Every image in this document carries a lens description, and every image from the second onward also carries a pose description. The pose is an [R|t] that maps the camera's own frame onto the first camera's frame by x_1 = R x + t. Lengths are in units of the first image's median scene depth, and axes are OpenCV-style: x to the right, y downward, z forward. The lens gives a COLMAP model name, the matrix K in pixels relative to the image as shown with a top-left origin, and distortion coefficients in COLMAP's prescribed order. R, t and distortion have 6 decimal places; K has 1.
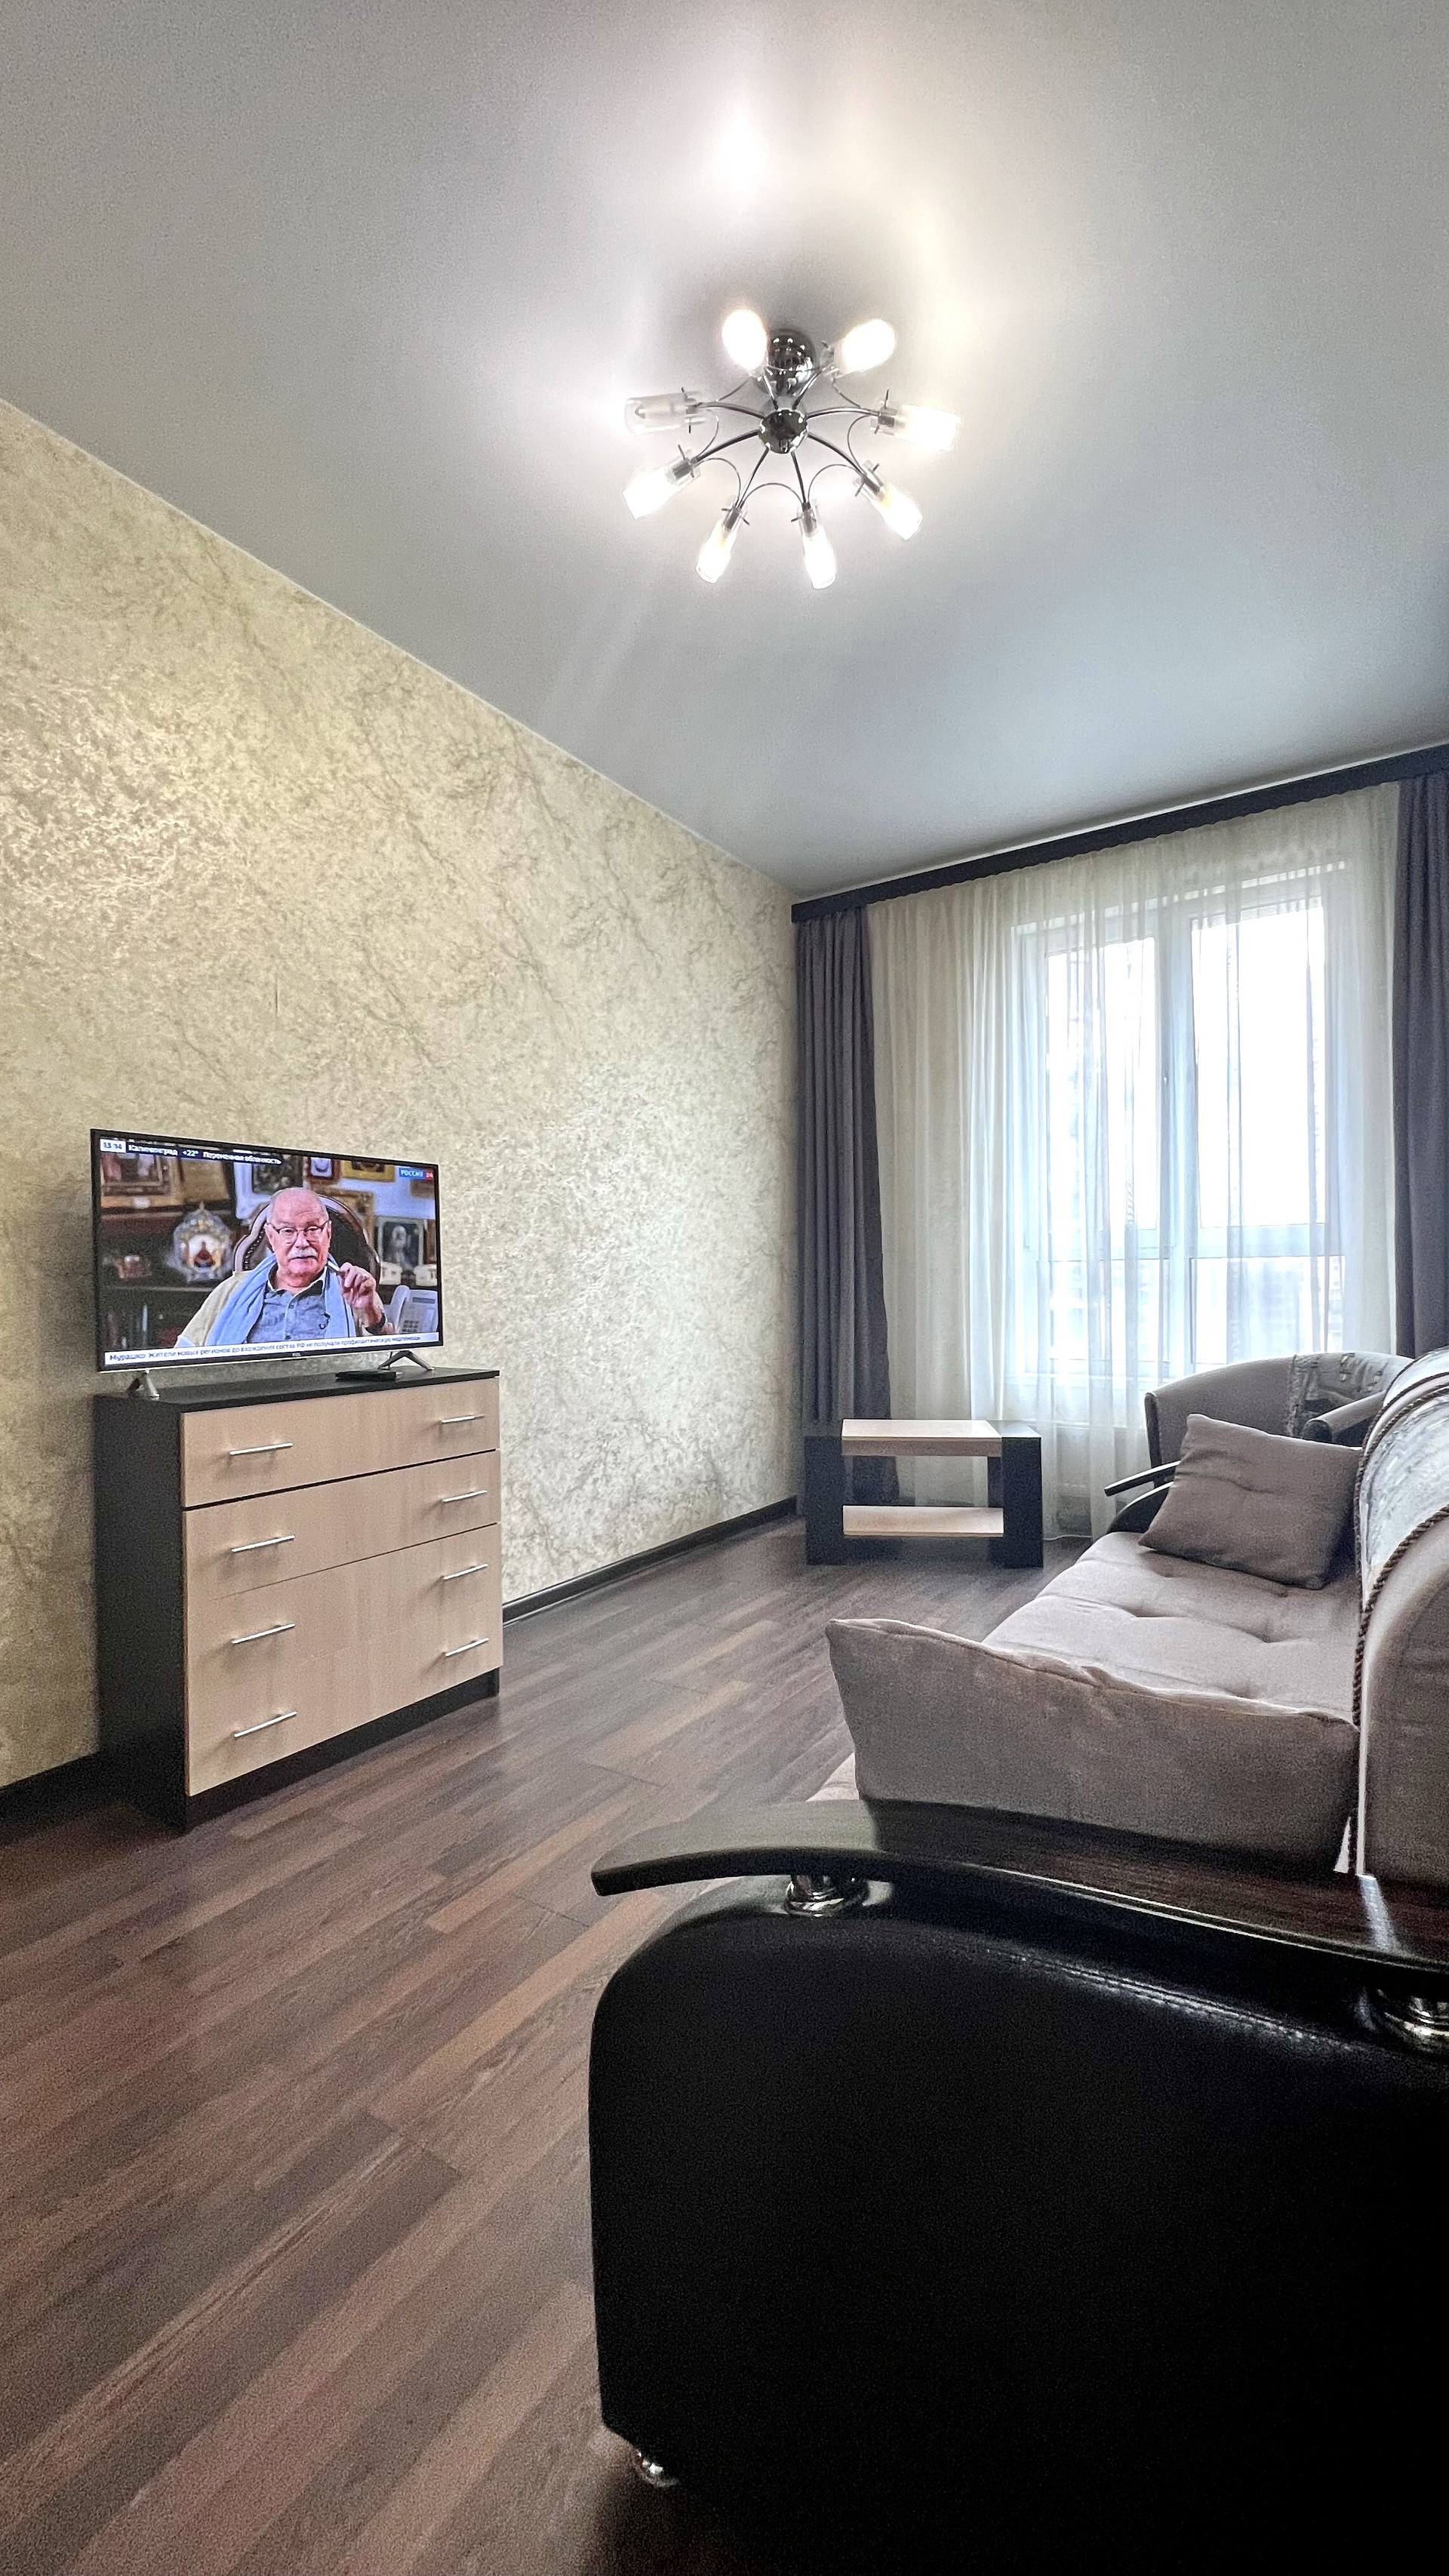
lens RADIAL K [[1024.9, 0, 736.3], [0, 1024.9, 1276.7], [0, 0, 1]] dist [-0.001044, -0.000091]
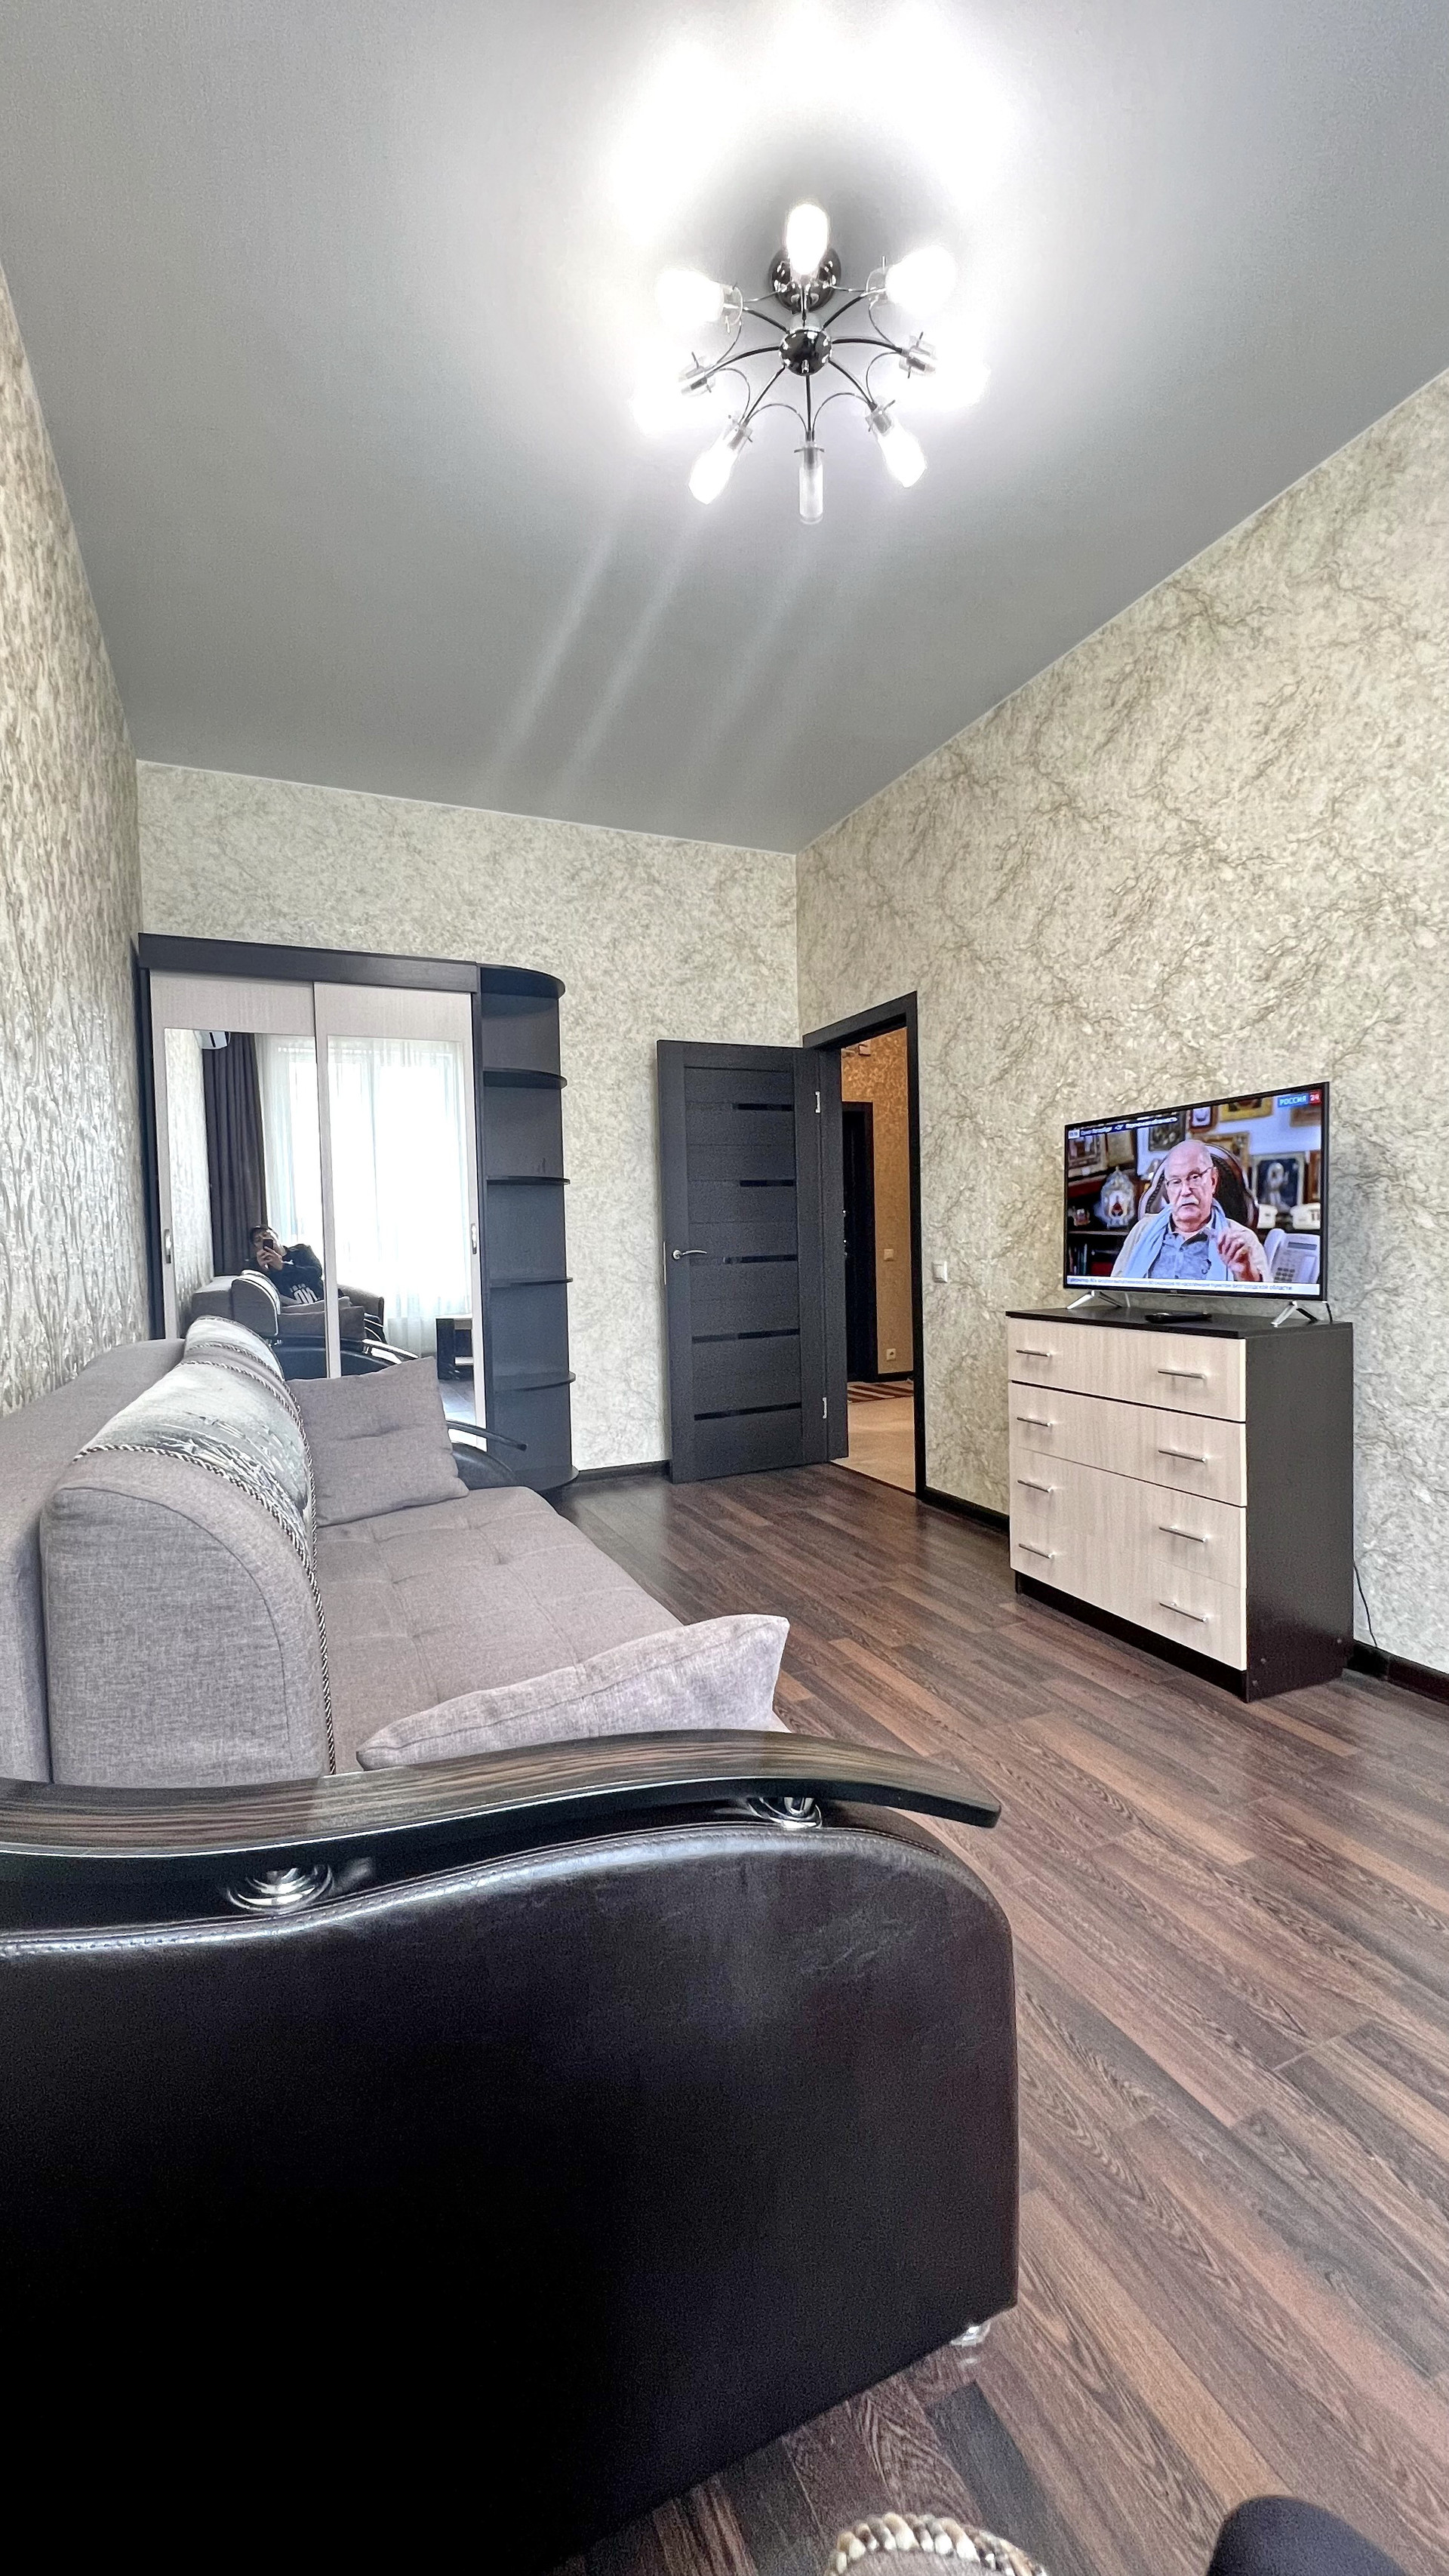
lens RADIAL K [[1024.9, 0, 735.9], [0, 1024.9, 1292.3], [0, 0, 1]] dist [-0.001044, -0.000091]
pose [[-0.537920, 0.062864, -0.840649, 0.755313], [0.027230, 0.997991, 0.057206, -0.000352], [0.842556, 0.007881, -0.538551, 1.179659]]
